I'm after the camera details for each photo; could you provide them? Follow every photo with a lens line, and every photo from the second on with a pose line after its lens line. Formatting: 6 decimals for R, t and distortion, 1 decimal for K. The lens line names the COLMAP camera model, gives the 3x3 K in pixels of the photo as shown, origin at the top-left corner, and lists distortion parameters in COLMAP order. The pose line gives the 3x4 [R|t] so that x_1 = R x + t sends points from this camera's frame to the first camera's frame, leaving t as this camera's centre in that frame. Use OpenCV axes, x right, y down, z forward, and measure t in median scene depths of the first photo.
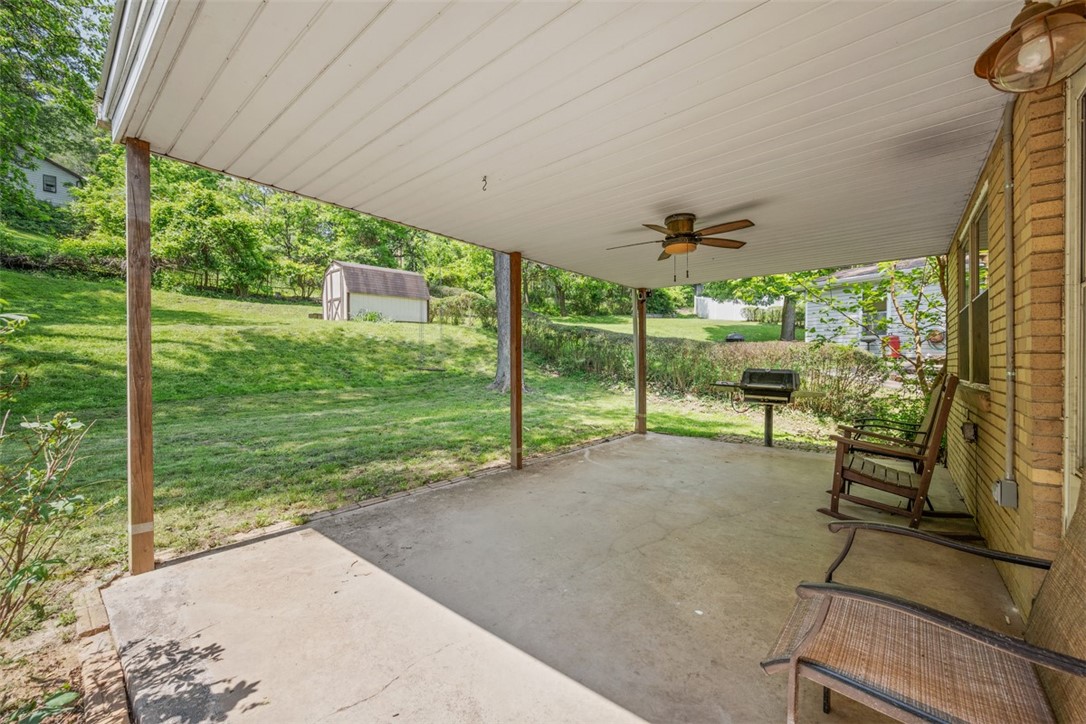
lens RADIAL K [[426.5, 0, 542.4], [0, 426.5, 363.6], [0, 0, 1]] dist [-0.000946, -0.000310]
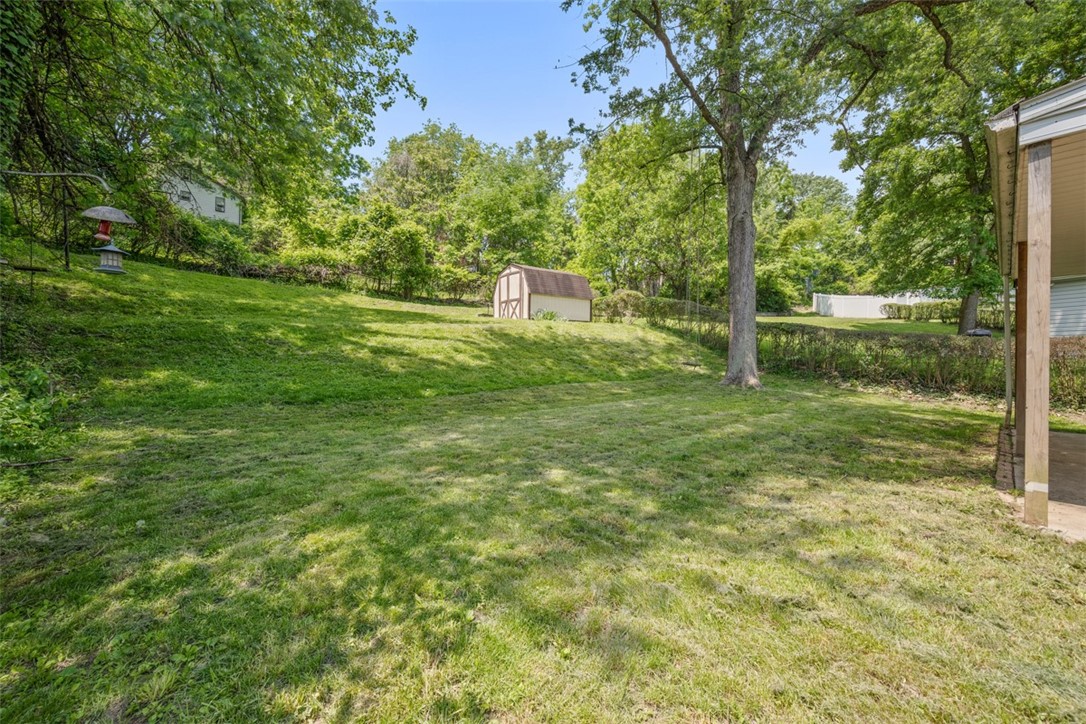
lens RADIAL K [[424.5, 0, 543.0], [0, 424.5, 362.0], [0, 0, 1]] dist [0.000641, -0.000095]
pose [[0.991403, 0.004911, -0.130755, -0.289243], [-0.005653, 0.999970, -0.005302, 0.009138], [0.130725, 0.005995, 0.991401, -0.038998]]
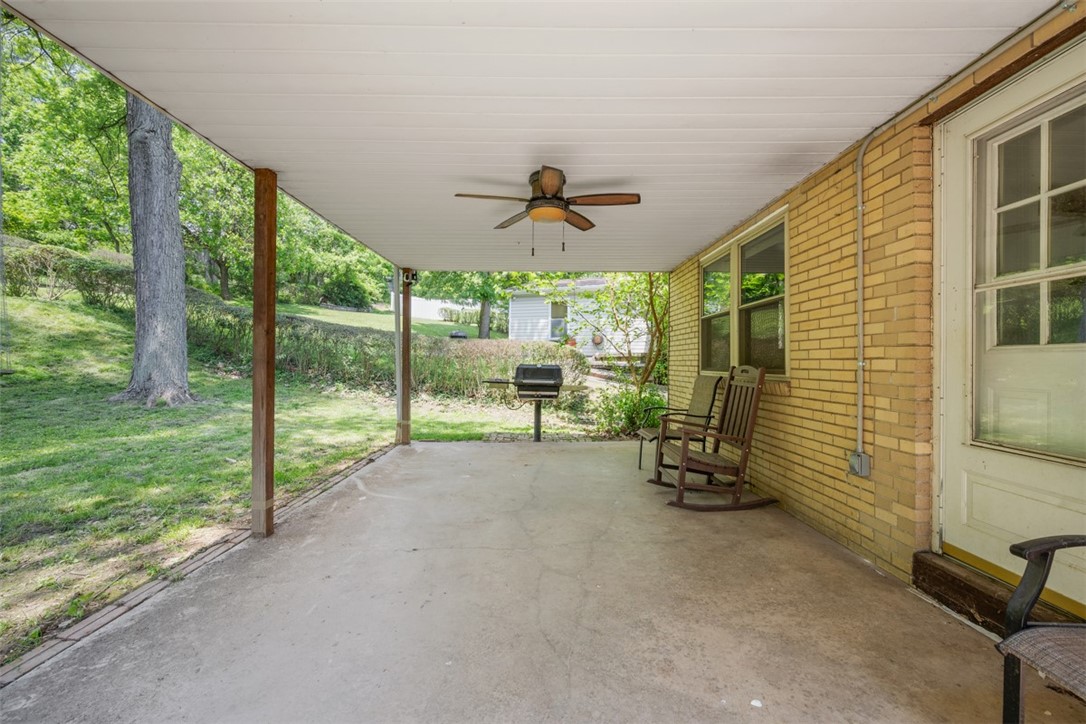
lens RADIAL K [[426.2, 0, 547.8], [0, 426.2, 358.1], [0, 0, 1]] dist [-0.001658, 0.000007]
pose [[0.751624, 0.002776, 0.659586, -0.041887], [0.002637, 0.999971, -0.007213, 0.001601], [-0.659587, 0.007161, 0.751594, 0.080399]]
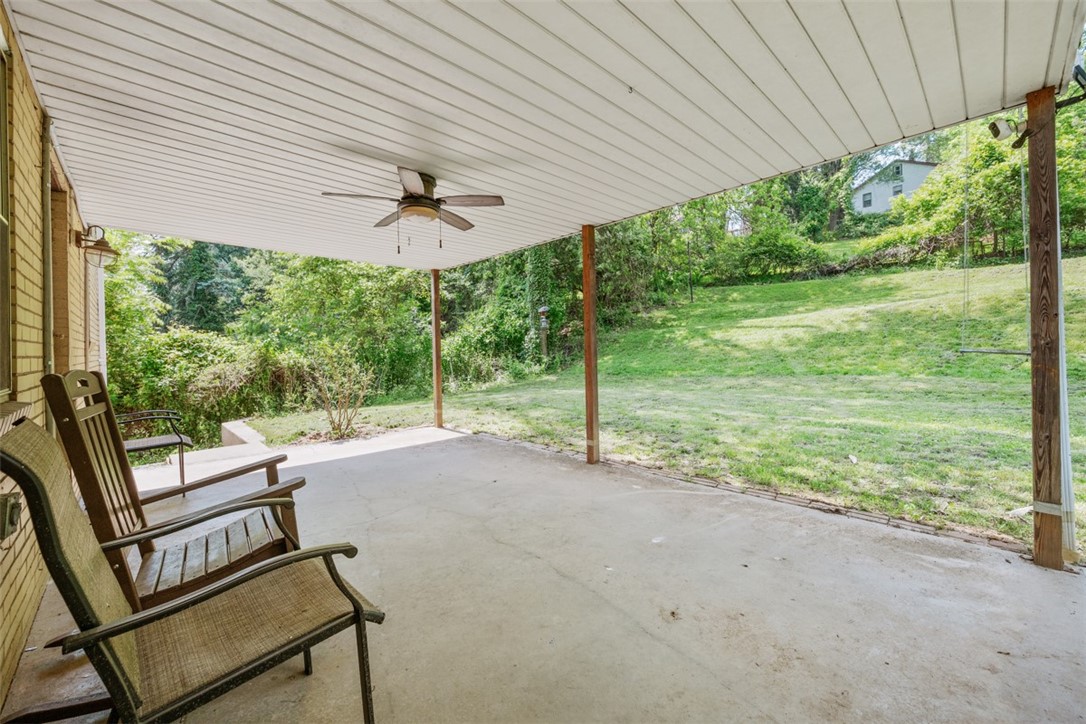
lens RADIAL K [[440.6, 0, 542.3], [0, 440.6, 352.4], [0, 0, 1]] dist [0.000607, -0.000010]
pose [[-0.125534, 0.003094, -0.992085, 0.238408], [0.014998, 0.999887, 0.001220, 0.002669], [0.991976, -0.014726, -0.125566, 0.276093]]
